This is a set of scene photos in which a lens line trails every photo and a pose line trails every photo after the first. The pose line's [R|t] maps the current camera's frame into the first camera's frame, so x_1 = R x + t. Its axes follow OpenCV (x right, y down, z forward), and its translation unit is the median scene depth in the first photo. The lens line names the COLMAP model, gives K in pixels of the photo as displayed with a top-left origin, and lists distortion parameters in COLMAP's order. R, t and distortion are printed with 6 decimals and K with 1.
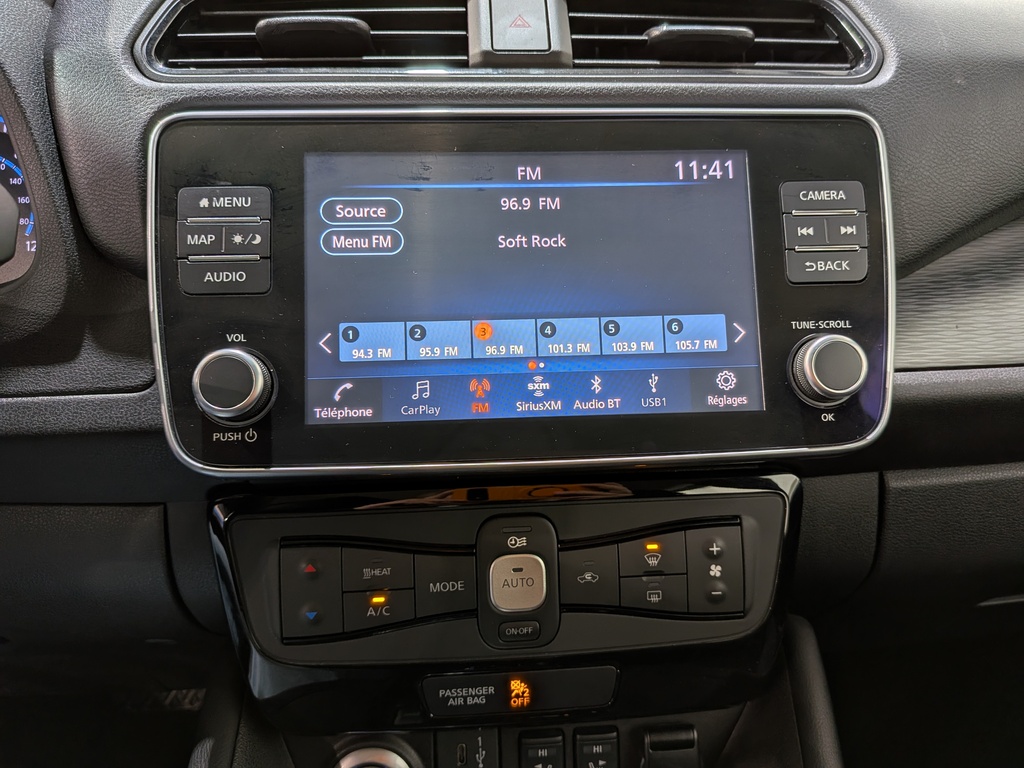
lens RADIAL K [[751.8, 0, 533.4], [0, 751.8, 387.7], [0, 0, 1]] dist [0.049258, -0.093559]
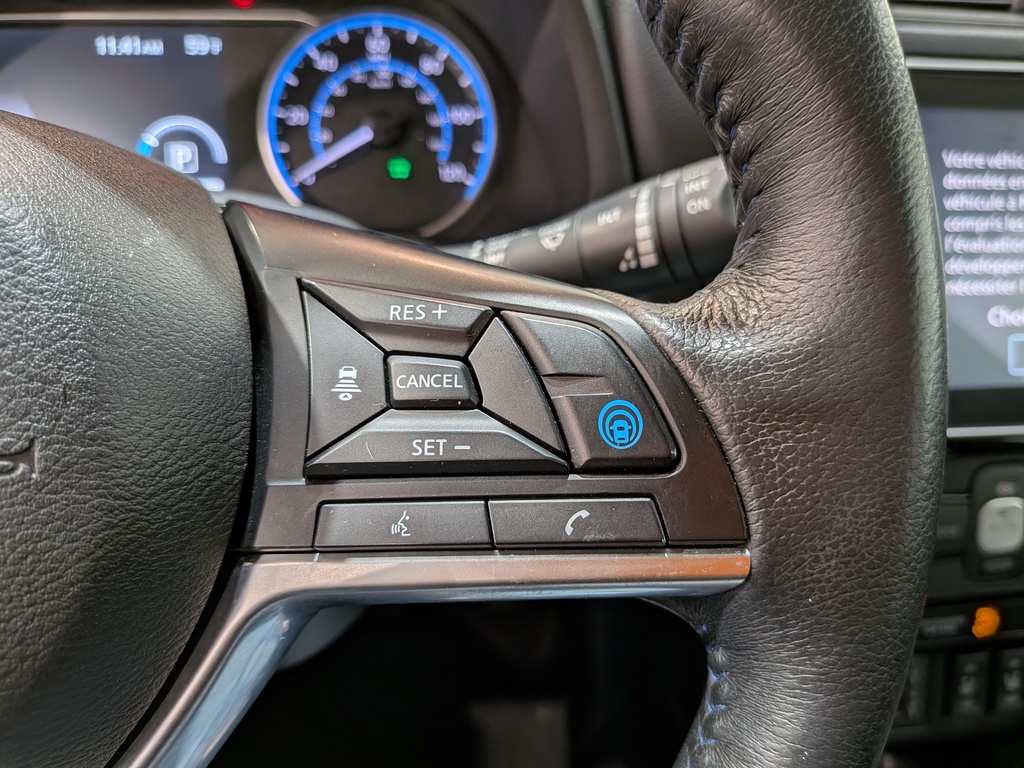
lens RADIAL K [[751.8, 0, 510.6], [0, 751.8, 384.6], [0, 0, 1]] dist [0.049258, -0.093559]
pose [[0.999083, 0.006098, 0.042379, -0.754271], [-0.013023, 0.986187, 0.165124, -0.100412], [-0.040787, -0.165525, 0.985362, 0.023615]]
